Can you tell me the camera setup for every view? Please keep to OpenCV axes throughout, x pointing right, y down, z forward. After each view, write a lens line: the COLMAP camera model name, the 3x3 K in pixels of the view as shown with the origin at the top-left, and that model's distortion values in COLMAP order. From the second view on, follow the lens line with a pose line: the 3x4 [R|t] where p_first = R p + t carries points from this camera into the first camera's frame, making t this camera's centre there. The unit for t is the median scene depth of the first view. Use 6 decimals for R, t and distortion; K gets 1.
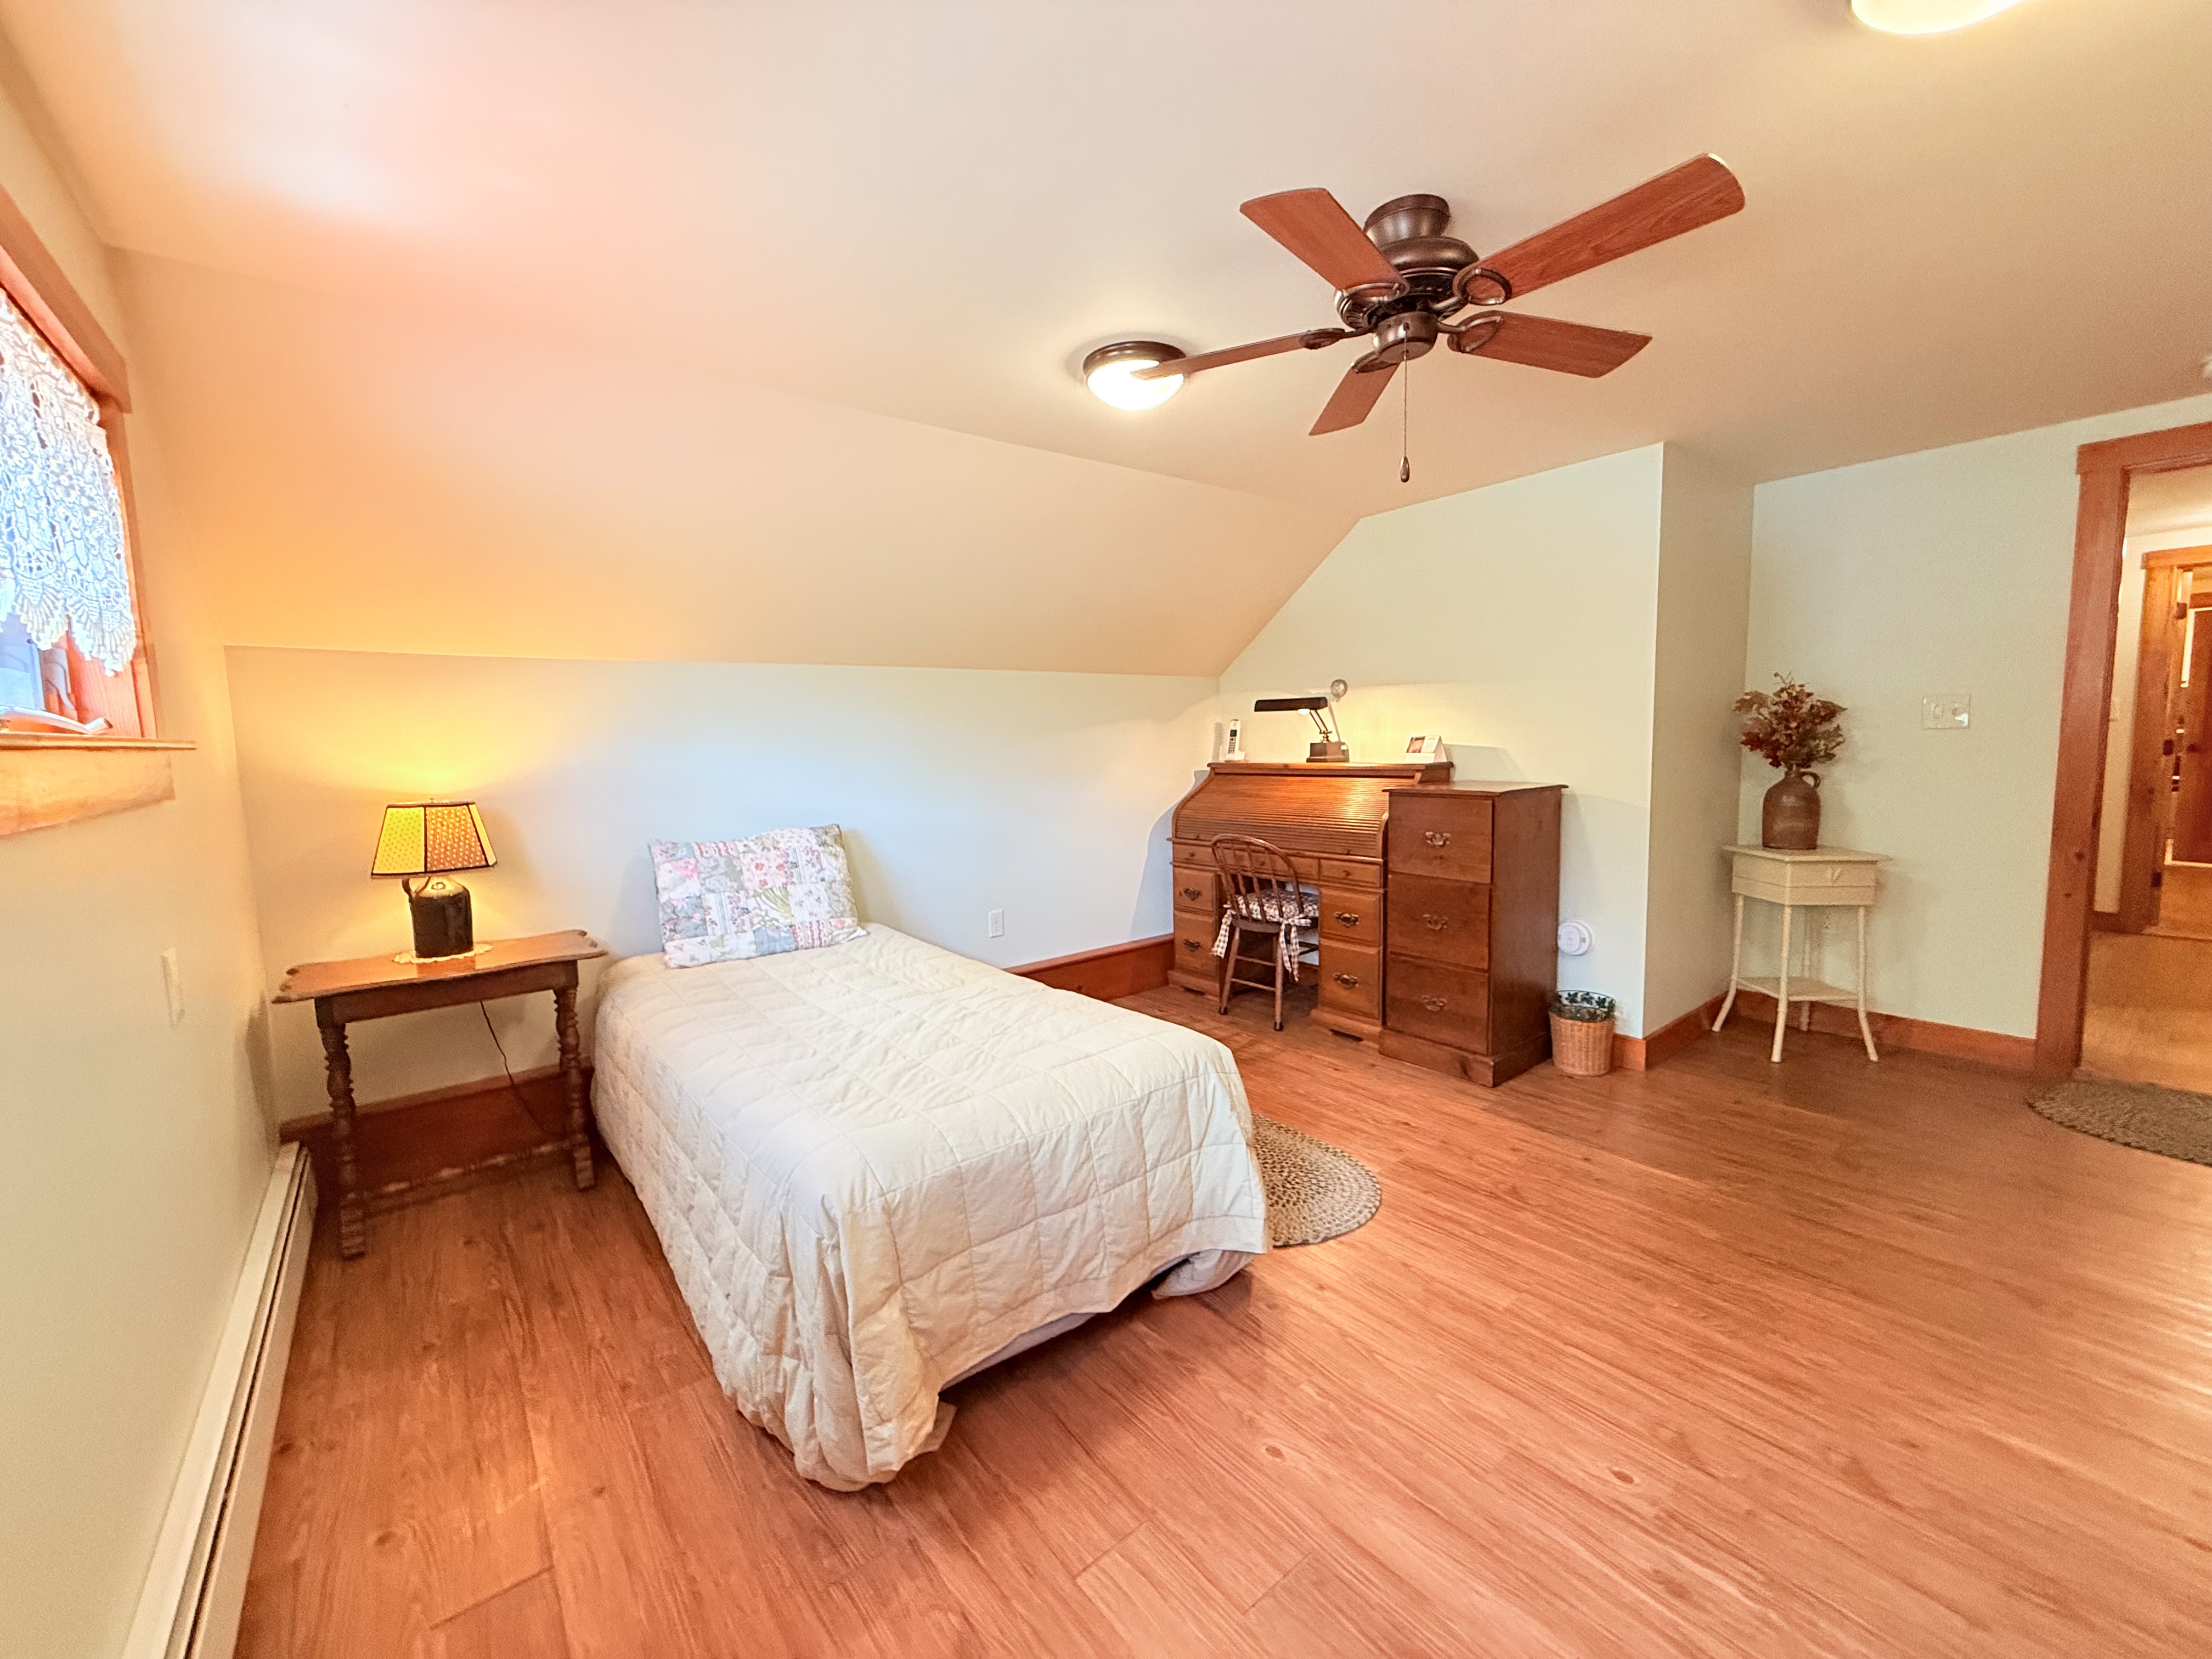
lens RADIAL K [[883.4, 0, 1106.0], [0, 883.4, 829.5], [0, 0, 1]] dist [-0.000283, -0.000024]
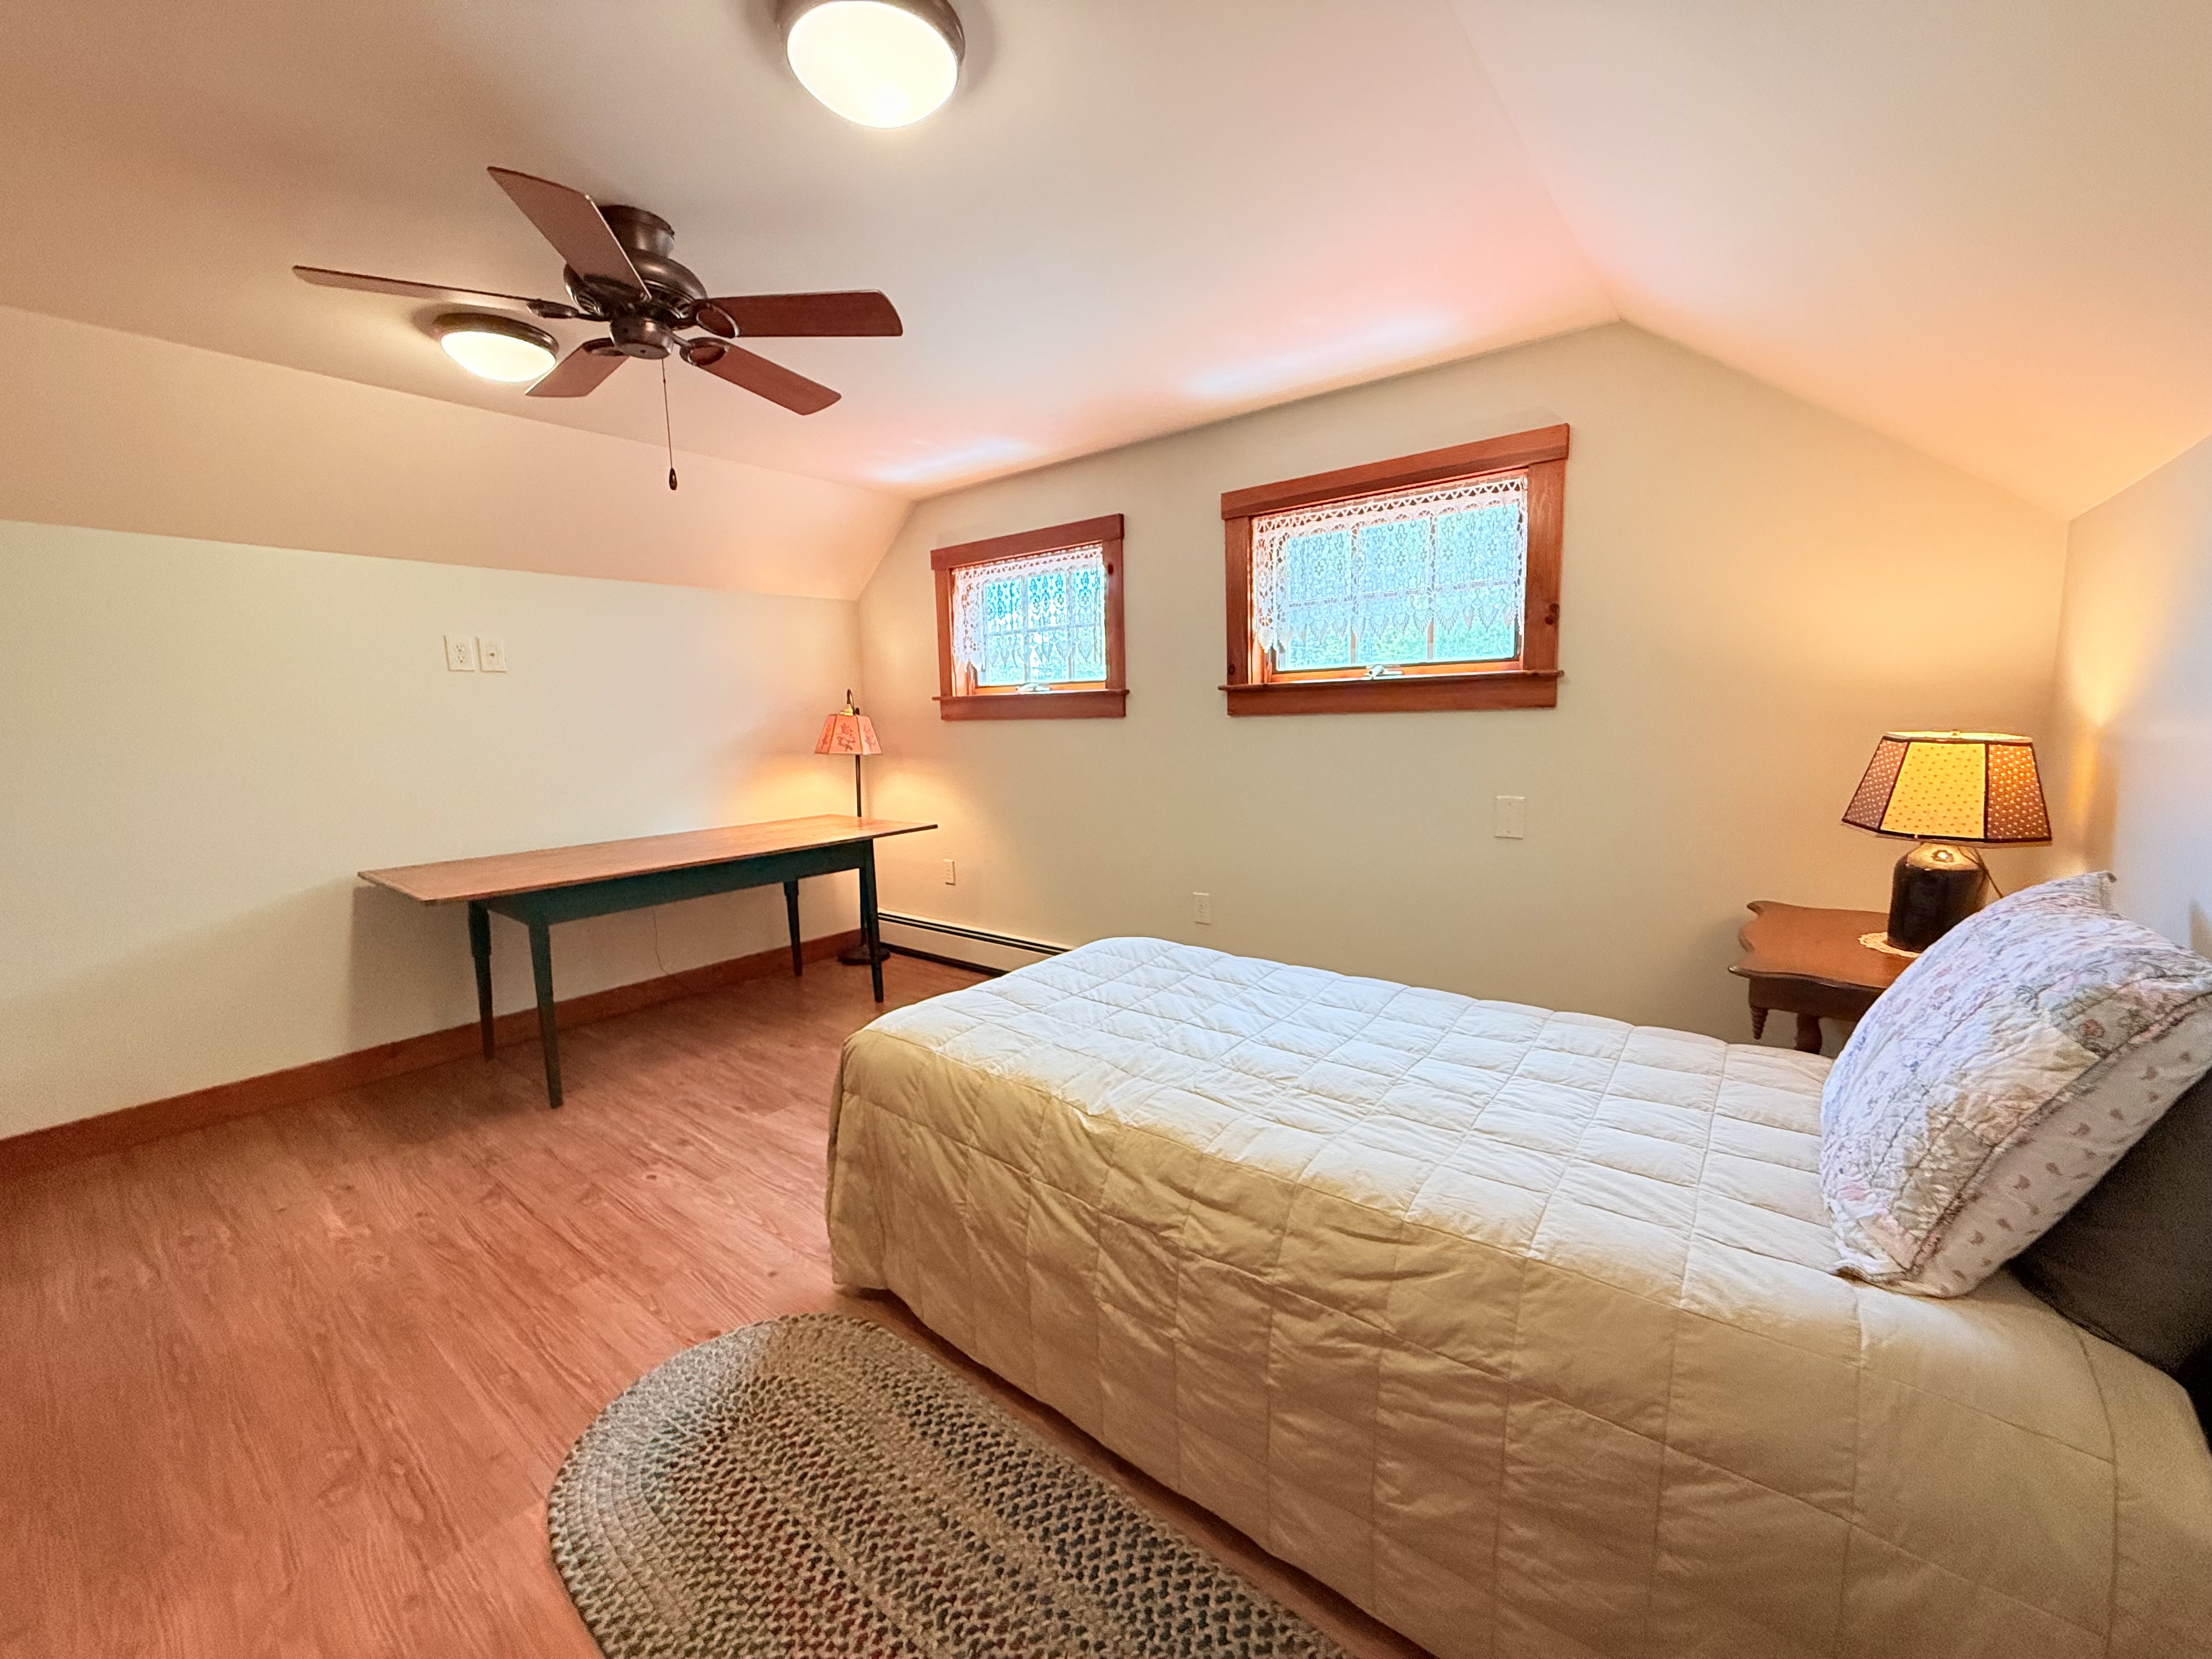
lens RADIAL K [[883.4, 0, 1106.0], [0, 883.4, 829.5], [0, 0, 1]] dist [-0.000283, -0.000024]
pose [[-0.972463, 0.078588, -0.219408, 0.073817], [0.025119, 0.971290, 0.236567, -0.214219], [0.231700, 0.224541, -0.946518, 2.270452]]
